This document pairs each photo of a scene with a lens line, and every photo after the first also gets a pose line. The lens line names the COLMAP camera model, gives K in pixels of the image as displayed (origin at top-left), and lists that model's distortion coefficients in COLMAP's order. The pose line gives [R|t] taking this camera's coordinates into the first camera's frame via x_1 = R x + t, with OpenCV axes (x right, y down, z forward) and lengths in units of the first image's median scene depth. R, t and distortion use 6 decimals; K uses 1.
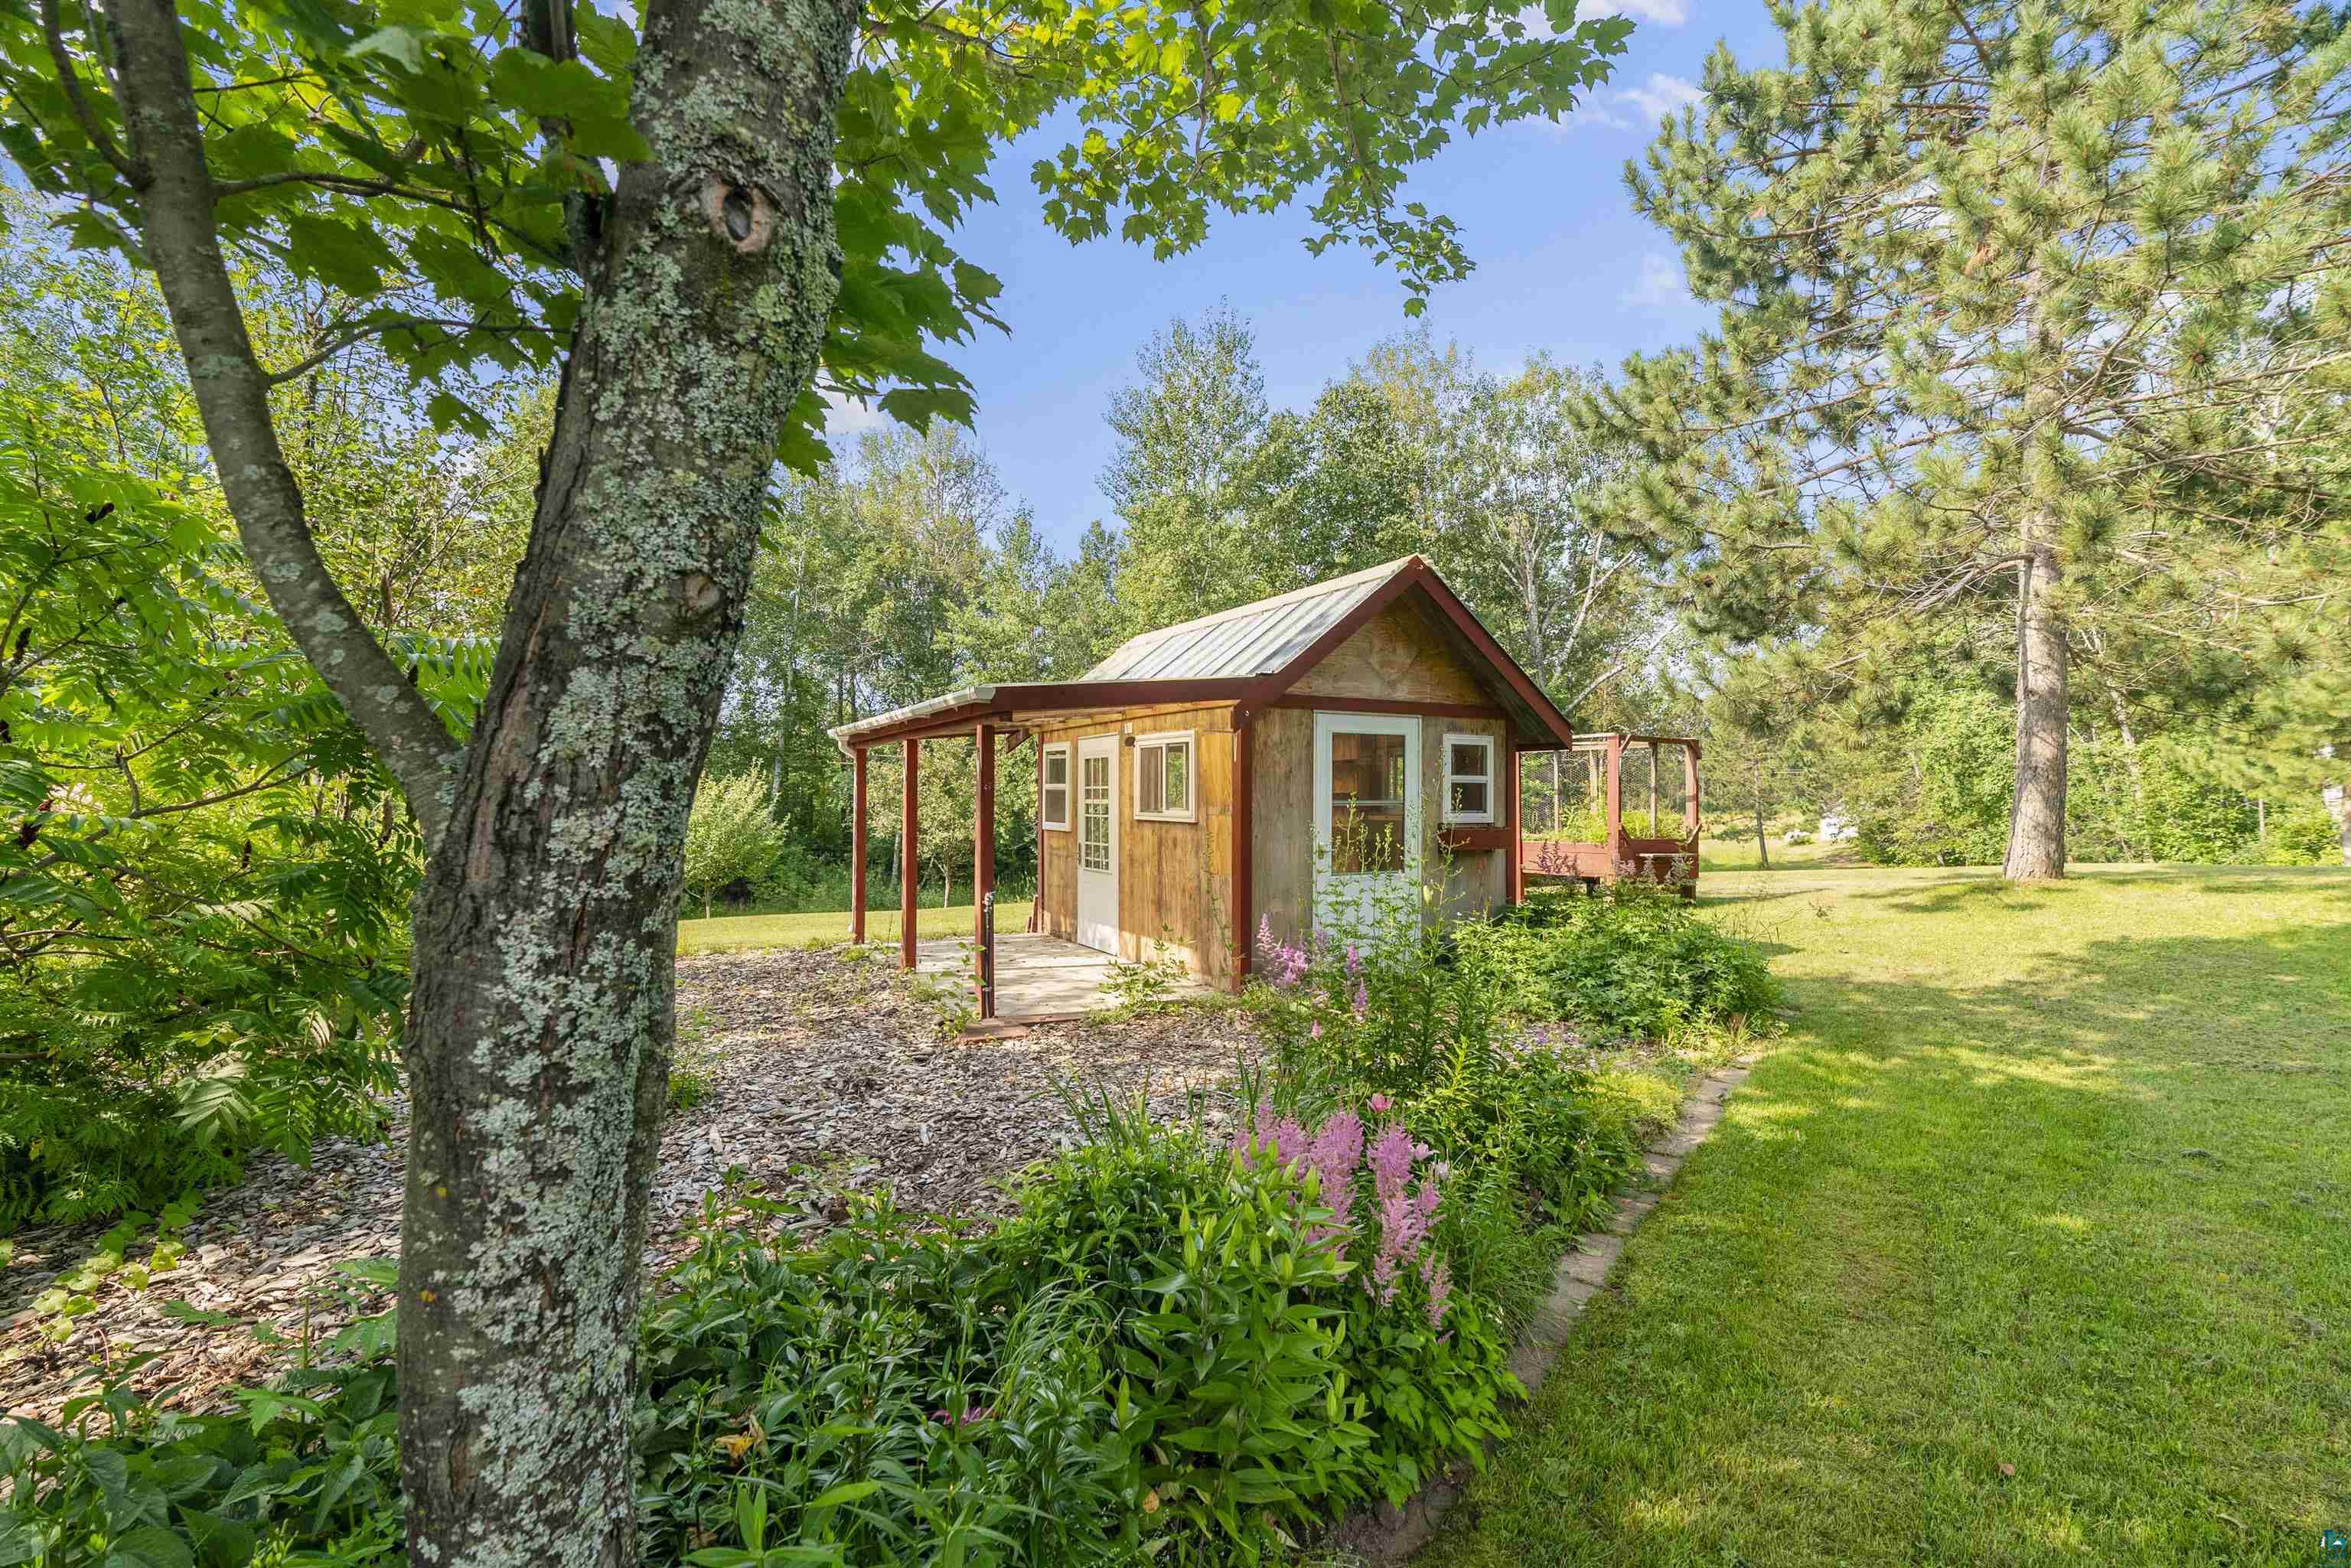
lens RADIAL K [[1473.1, 0, 1175.5], [0, 1473.1, 784.0], [0, 0, 1]] dist [-0.003181, -0.000254]
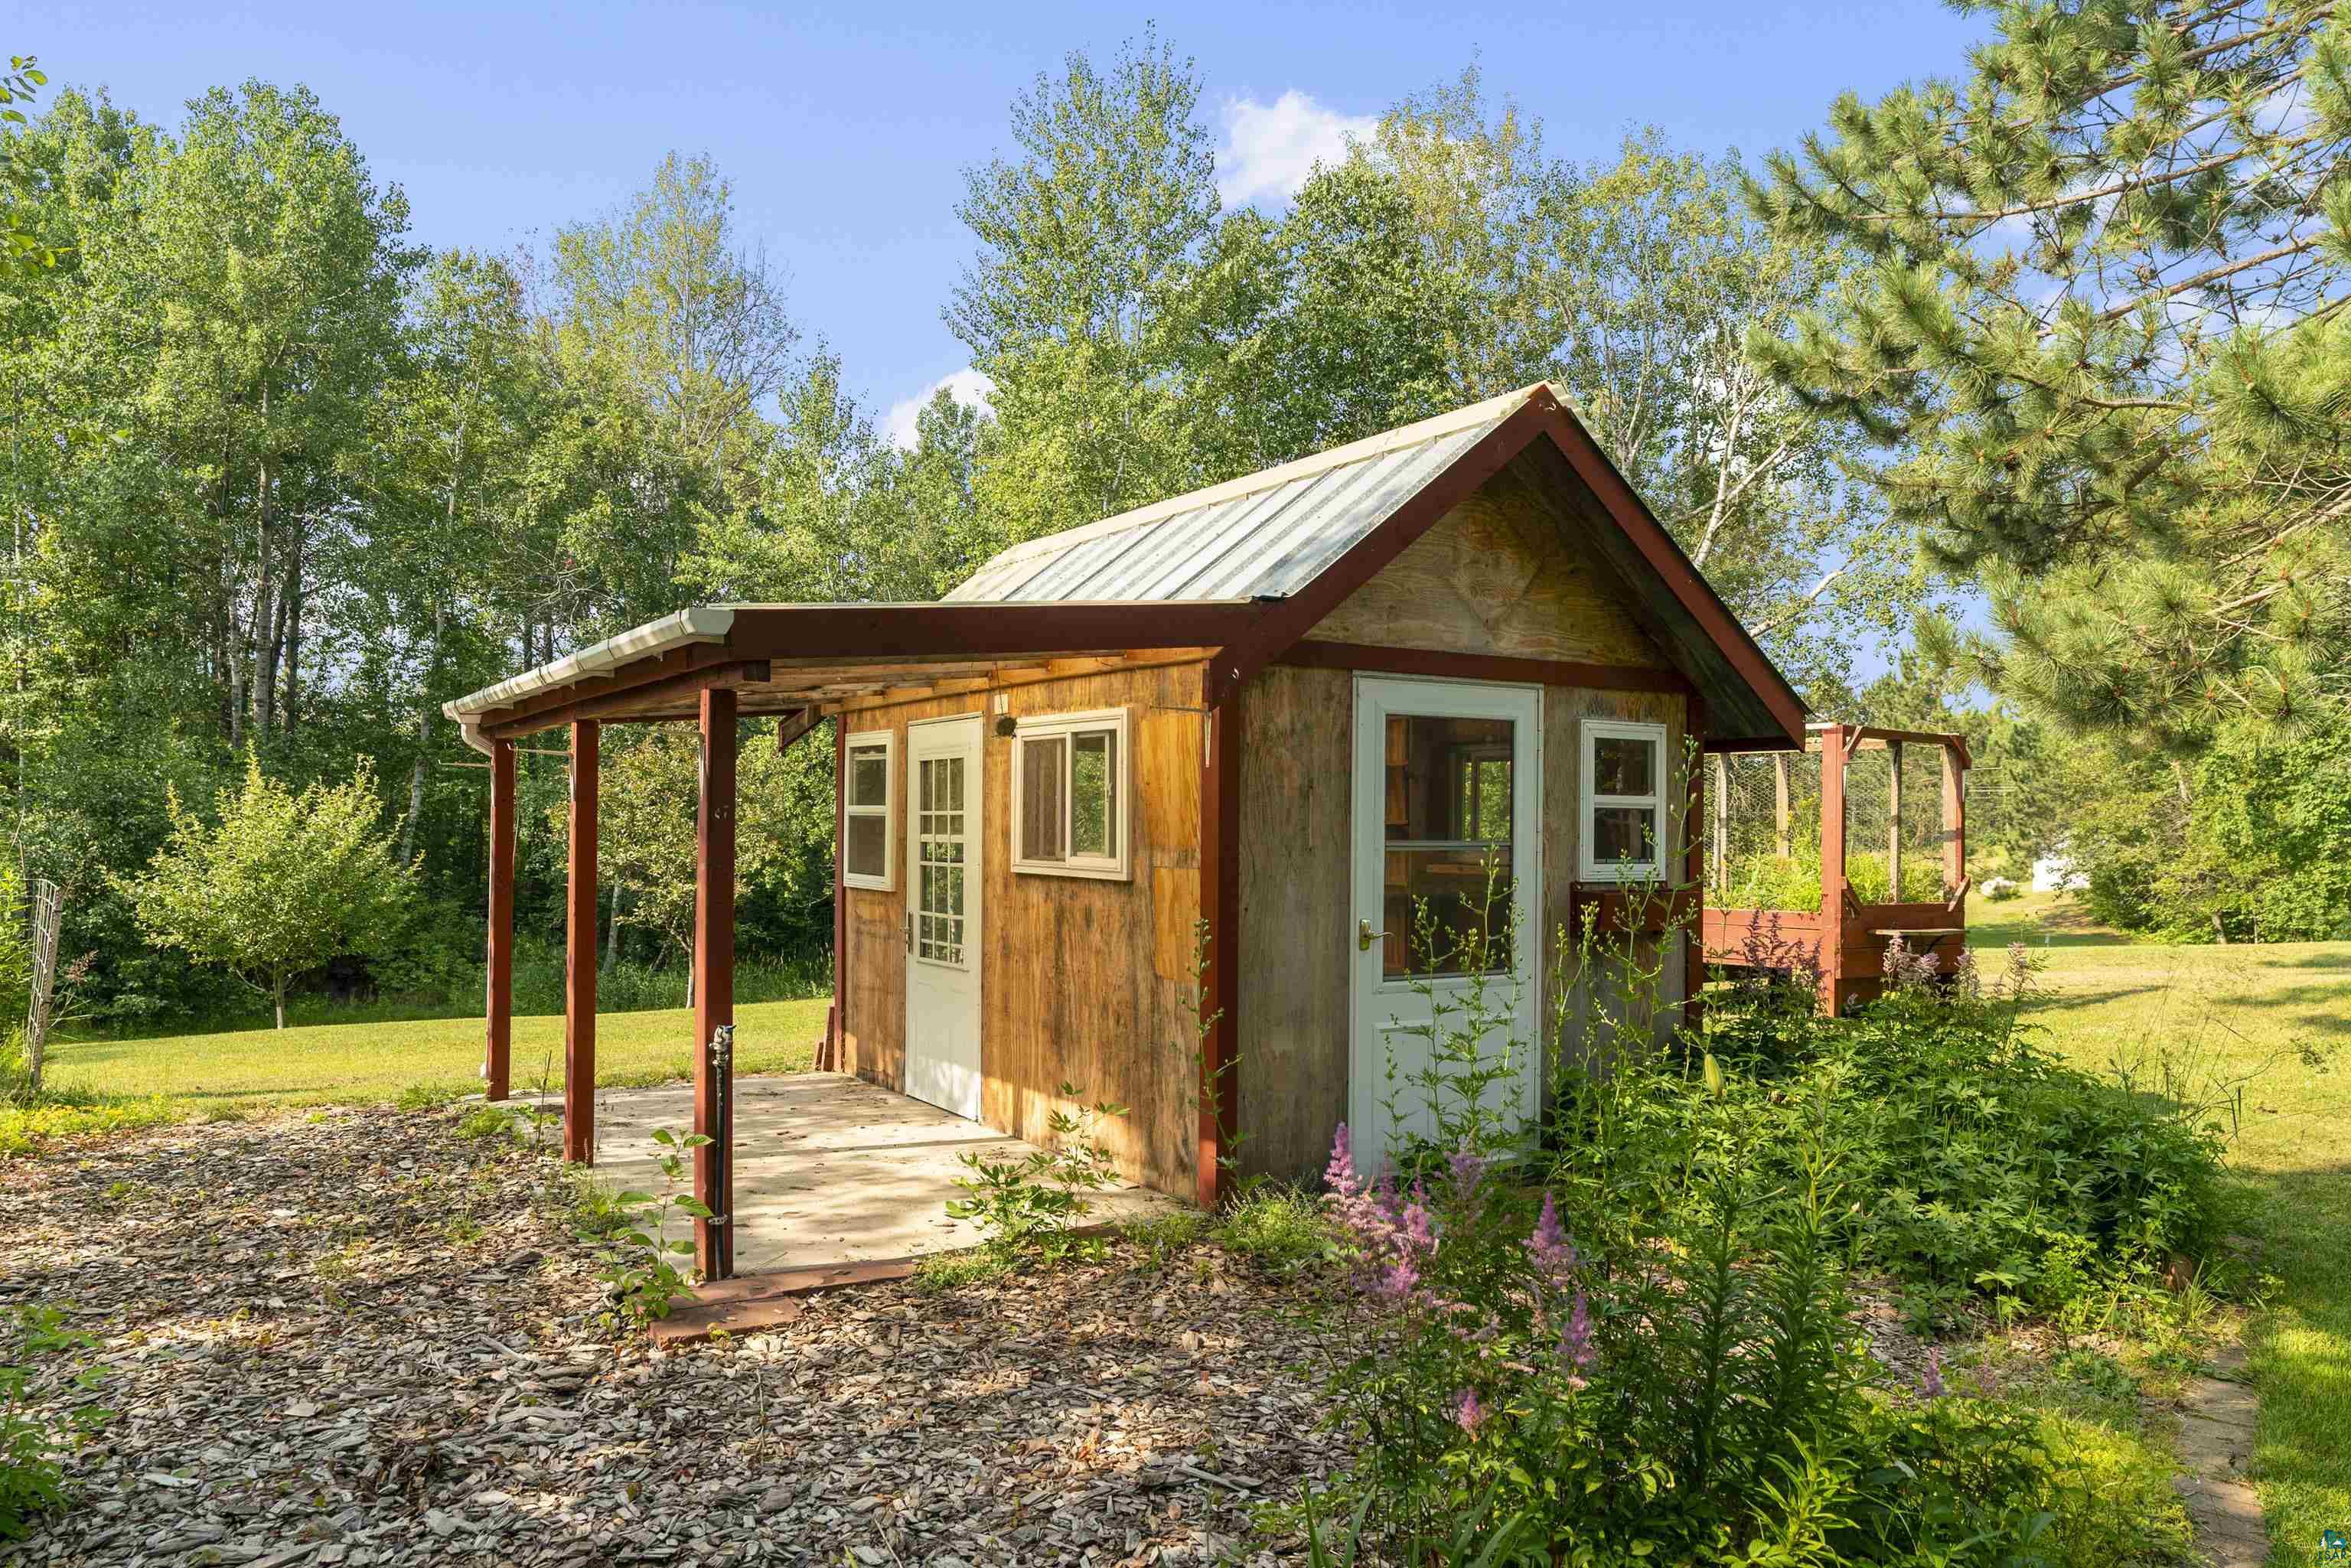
lens RADIAL K [[1706.4, 0, 1175.5], [0, 1706.4, 784.0], [0, 0, 1]] dist [0.003262, 0.002105]
pose [[0.996432, 0.006289, 0.084168, -0.019915], [-0.005632, 0.999952, -0.008043, -0.003584], [-0.084214, 0.007540, 0.996419, 0.351600]]
